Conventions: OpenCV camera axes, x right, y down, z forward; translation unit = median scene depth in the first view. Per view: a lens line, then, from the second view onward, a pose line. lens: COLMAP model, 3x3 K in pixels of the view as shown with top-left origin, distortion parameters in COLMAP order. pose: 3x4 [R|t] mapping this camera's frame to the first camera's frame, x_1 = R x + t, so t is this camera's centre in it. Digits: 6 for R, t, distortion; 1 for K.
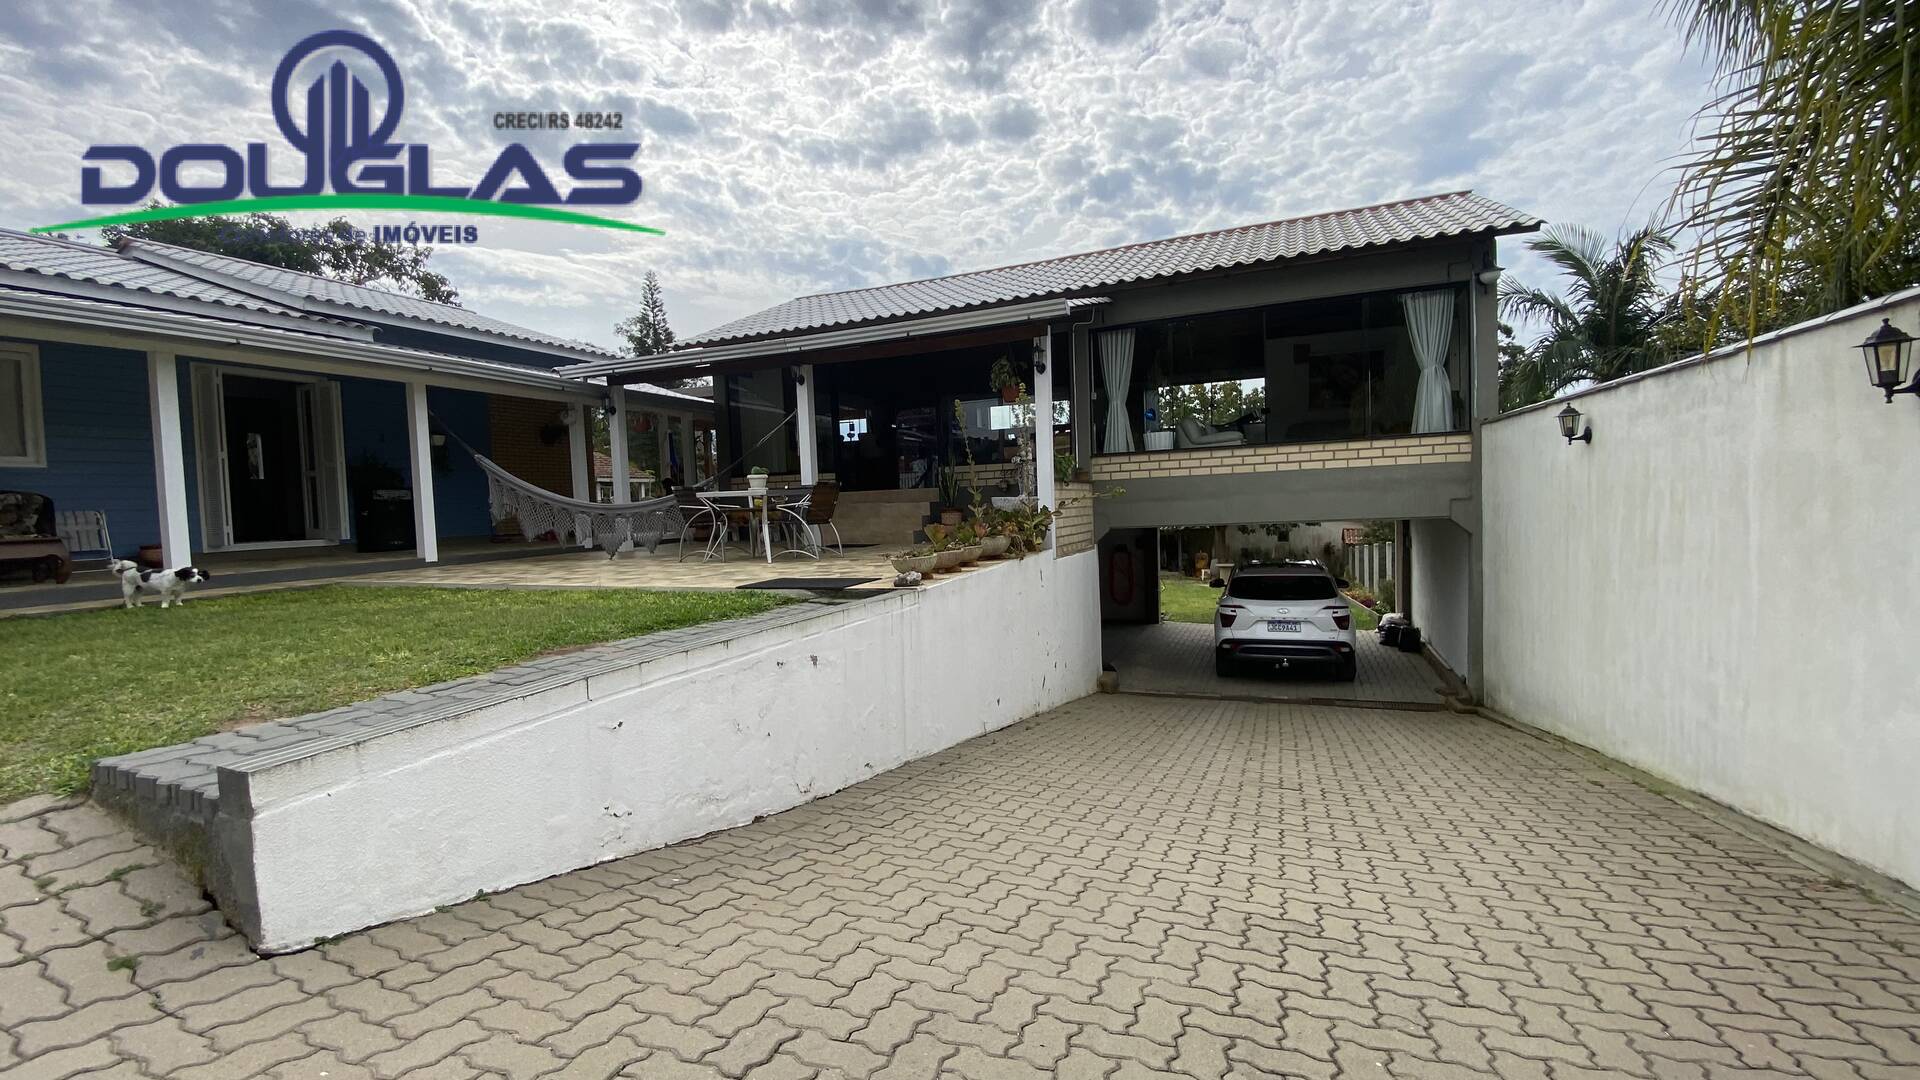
lens RADIAL K [[787.8, 0, 961.2], [0, 787.8, 549.3], [0, 0, 1]] dist [0.012368, -0.017942]
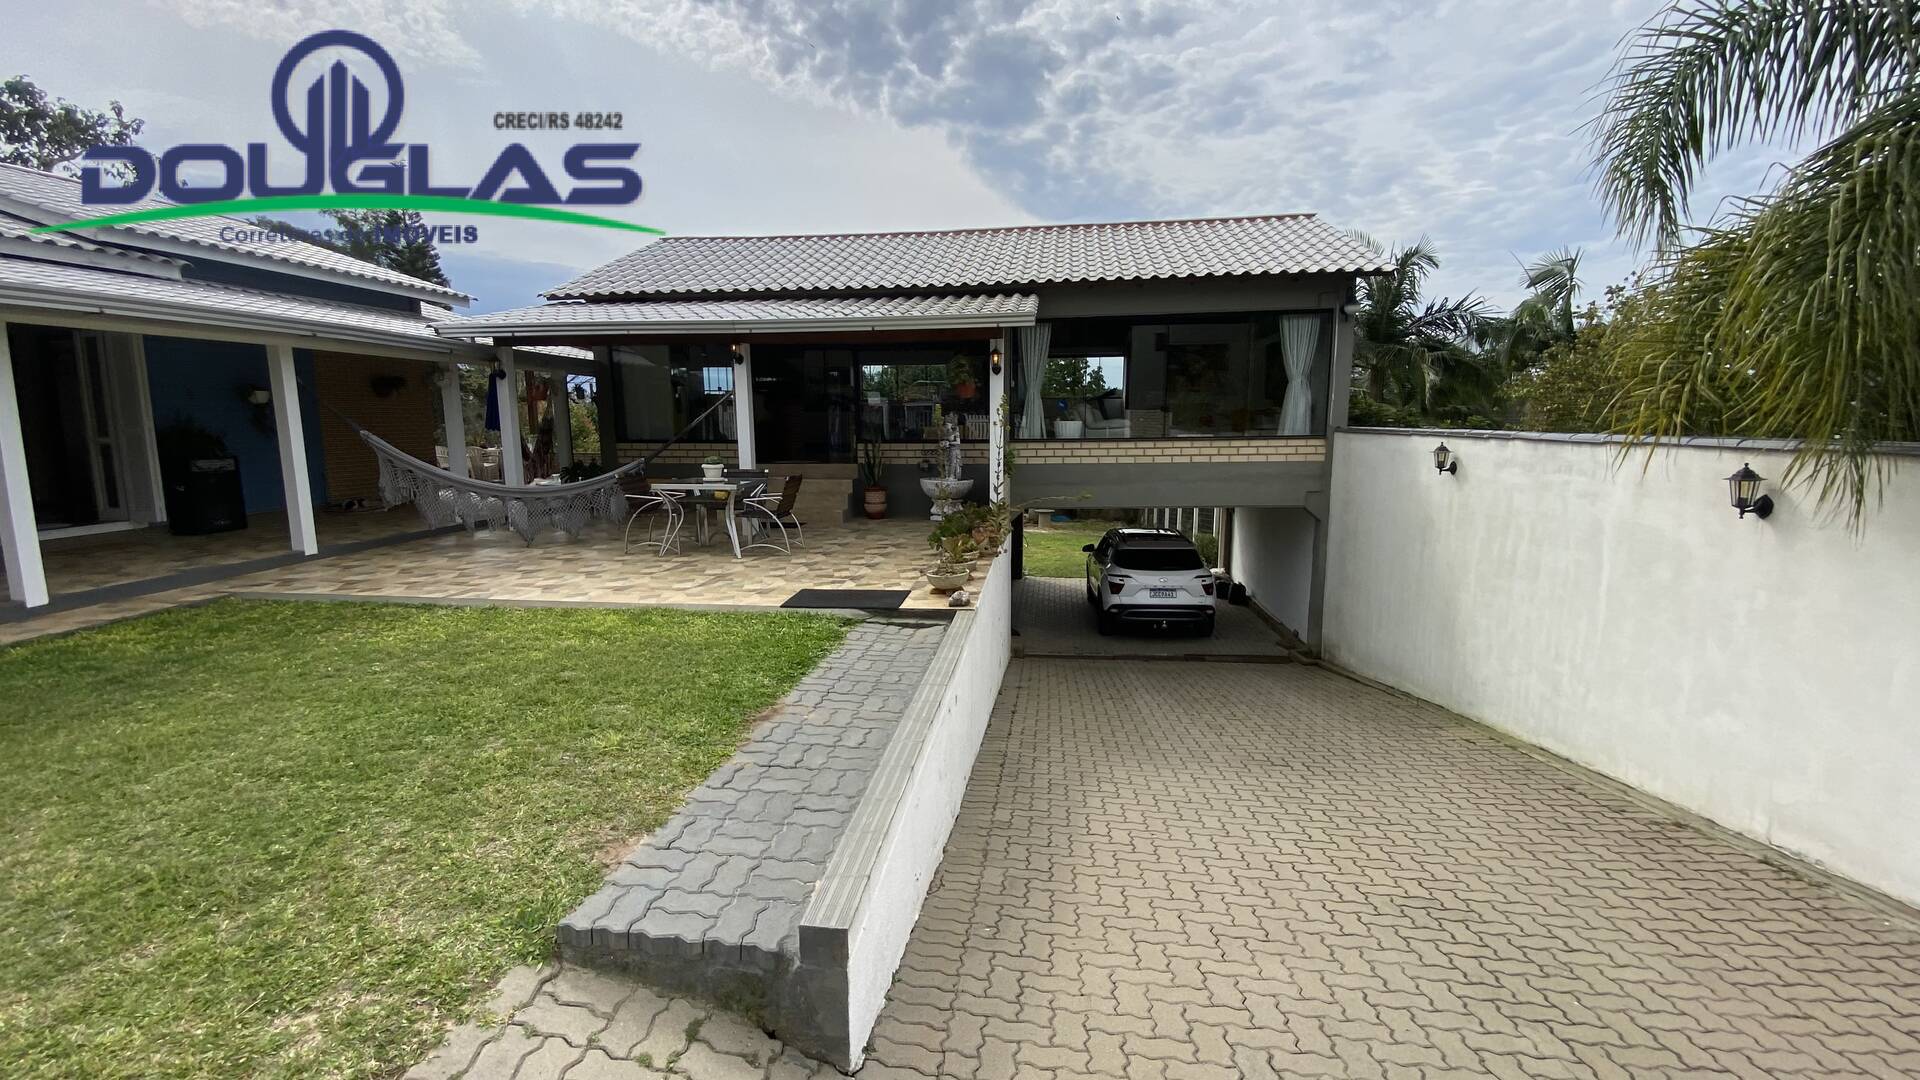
lens RADIAL K [[787.8, 0, 956.4], [0, 787.8, 547.1], [0, 0, 1]] dist [0.012368, -0.017942]
pose [[0.963361, -0.011861, 0.267947, -0.243113], [-0.012638, 0.995905, 0.089524, -0.087866], [-0.267911, -0.089630, 0.959265, -0.024556]]
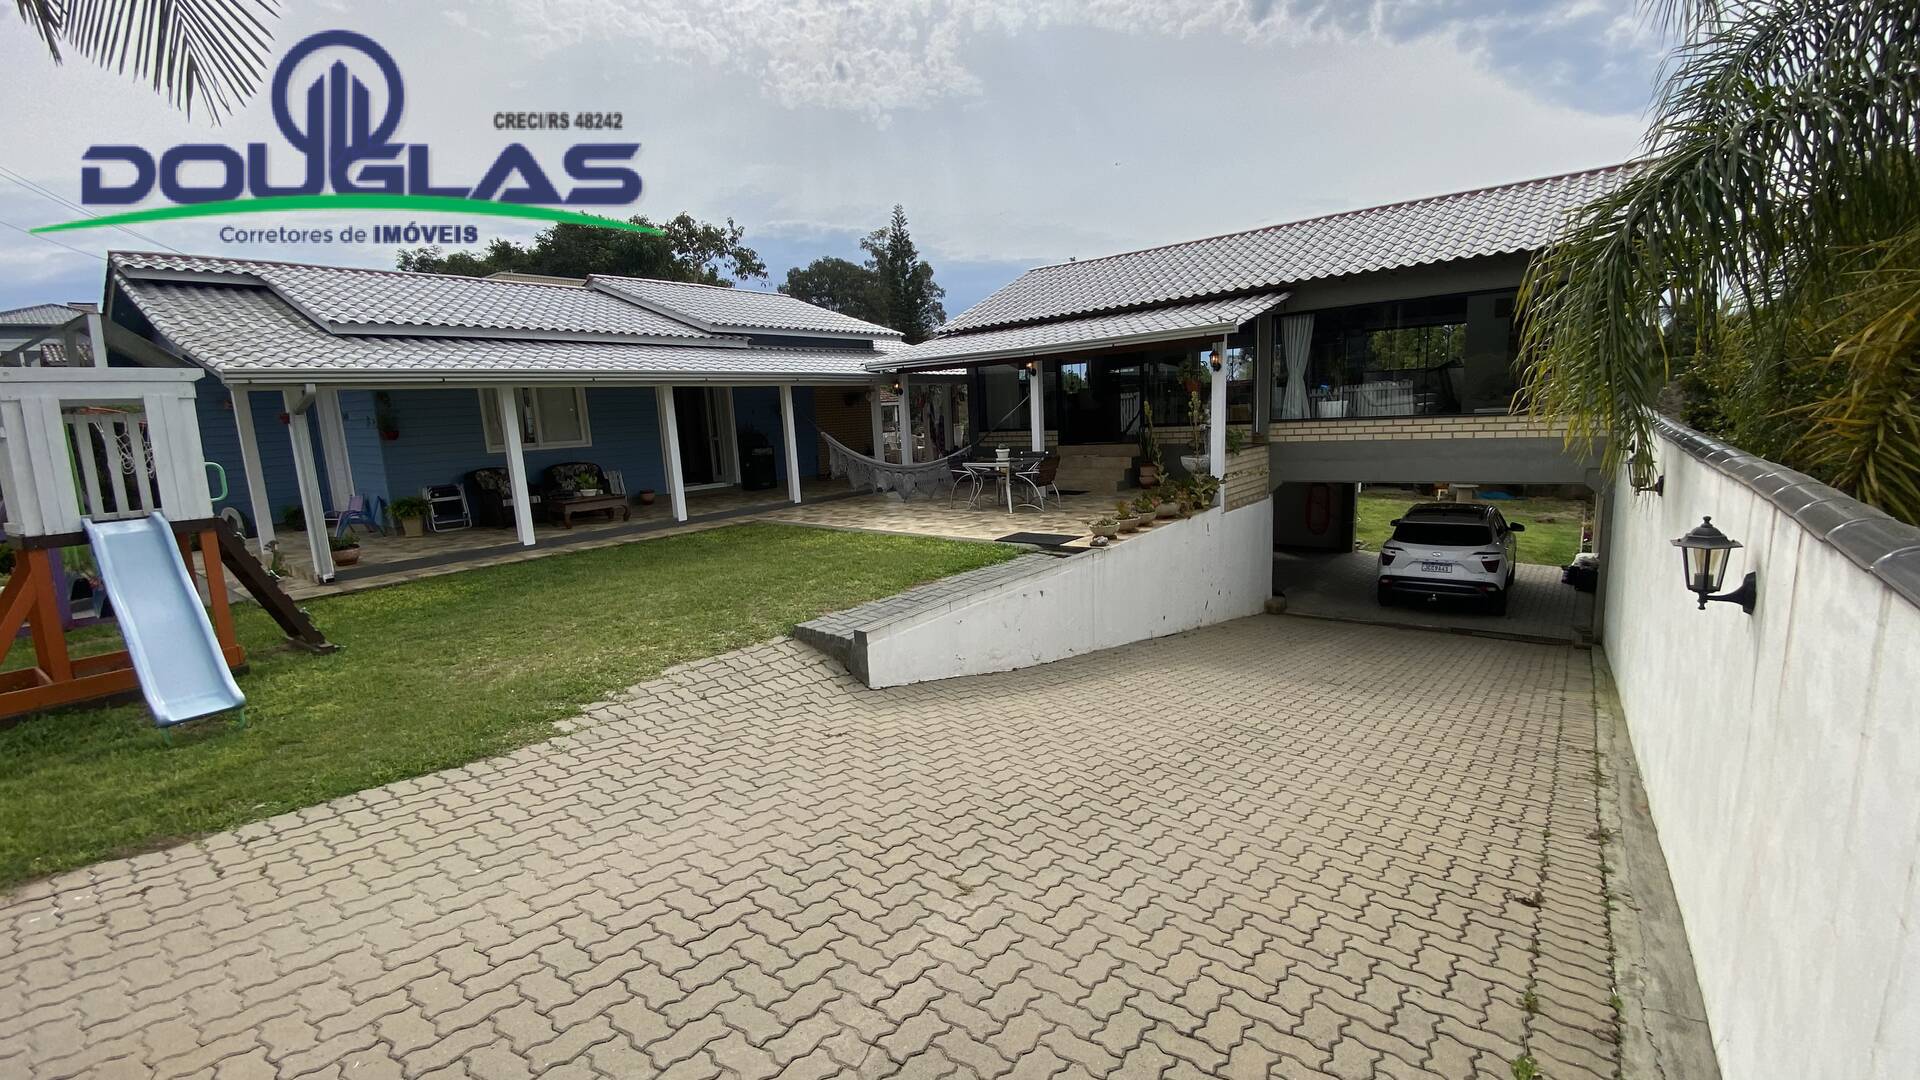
lens RADIAL K [[787.8, 0, 946.5], [0, 787.8, 563.2], [0, 0, 1]] dist [0.012368, -0.017942]
pose [[0.954667, 0.044050, -0.294399, 0.072986], [-0.000511, 0.989231, 0.146359, -0.103002], [0.297676, -0.139574, 0.944409, -0.423071]]
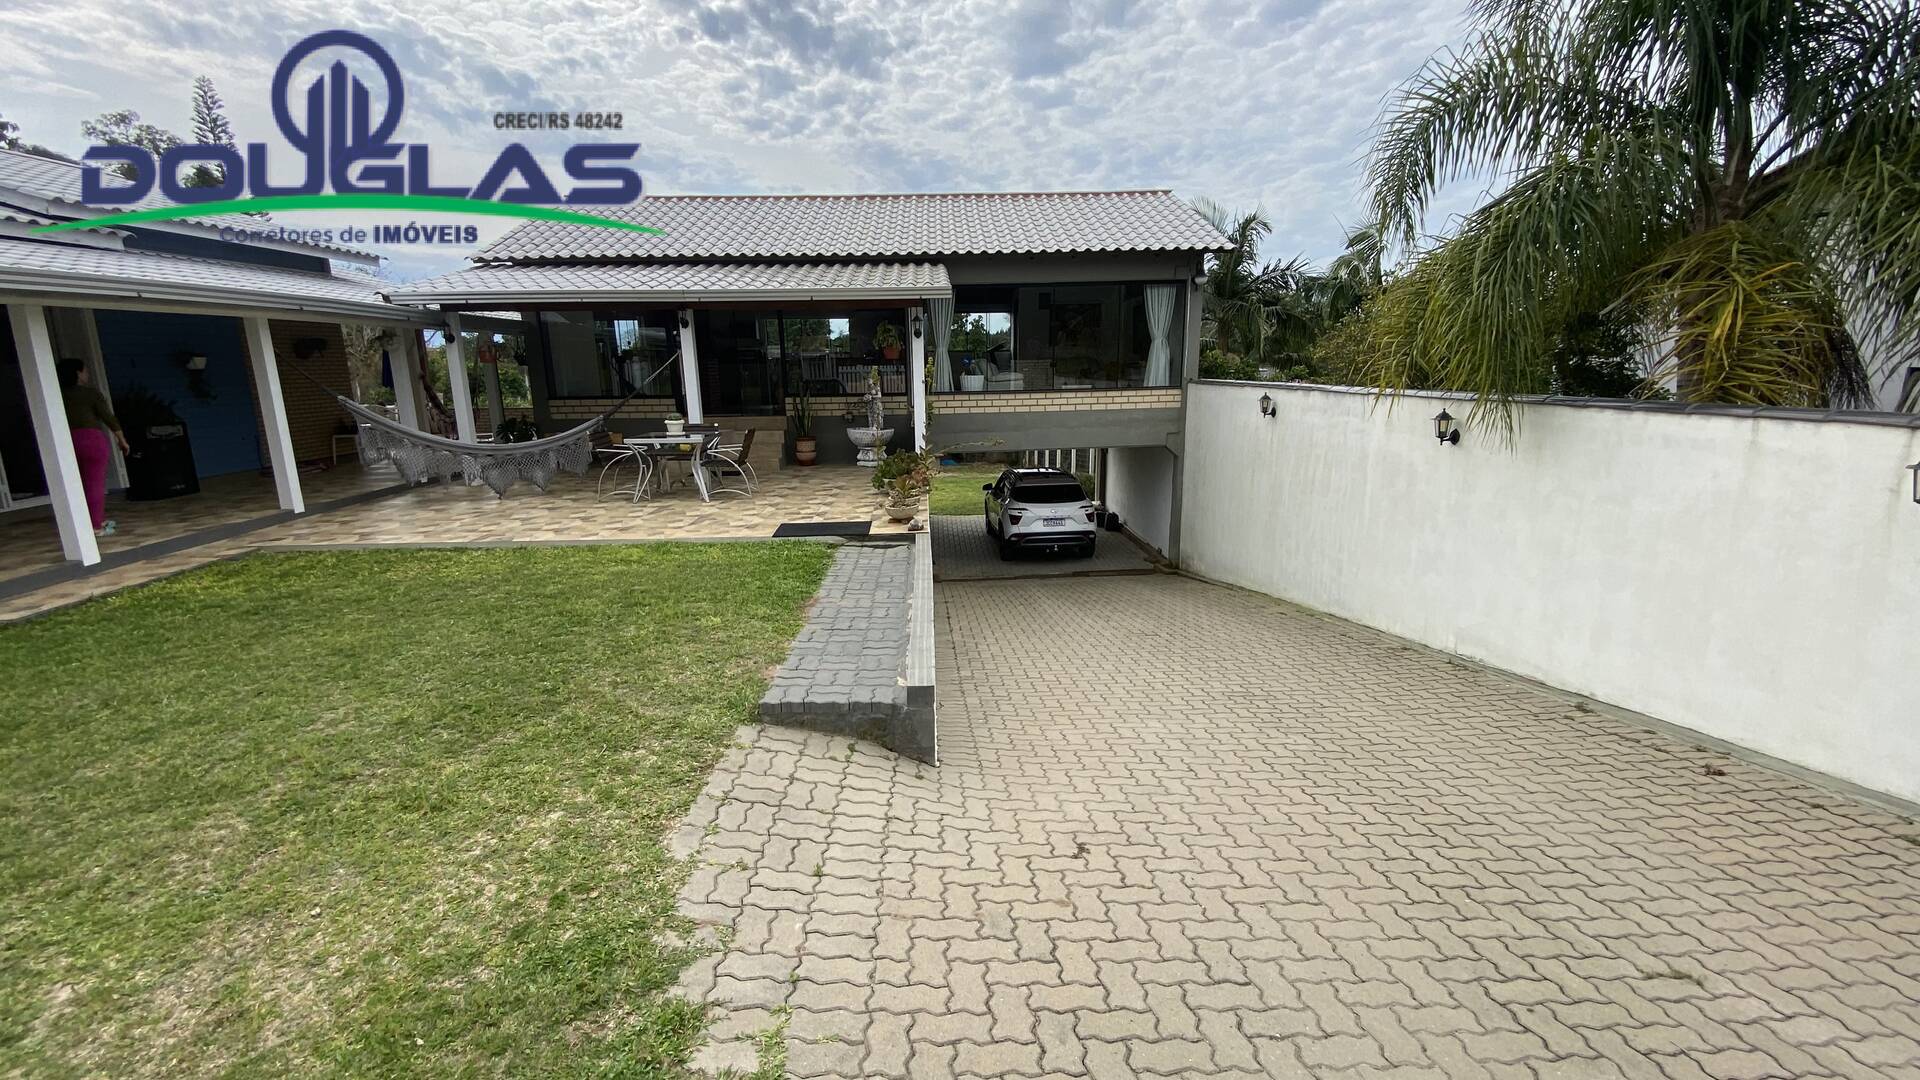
lens RADIAL K [[787.8, 0, 952.5], [0, 787.8, 554.1], [0, 0, 1]] dist [0.012368, -0.017942]
pose [[0.909905, -0.075965, 0.407802, -0.391120], [0.008052, 0.986138, 0.165730, -0.094794], [-0.414738, -0.147515, 0.897904, -0.198479]]
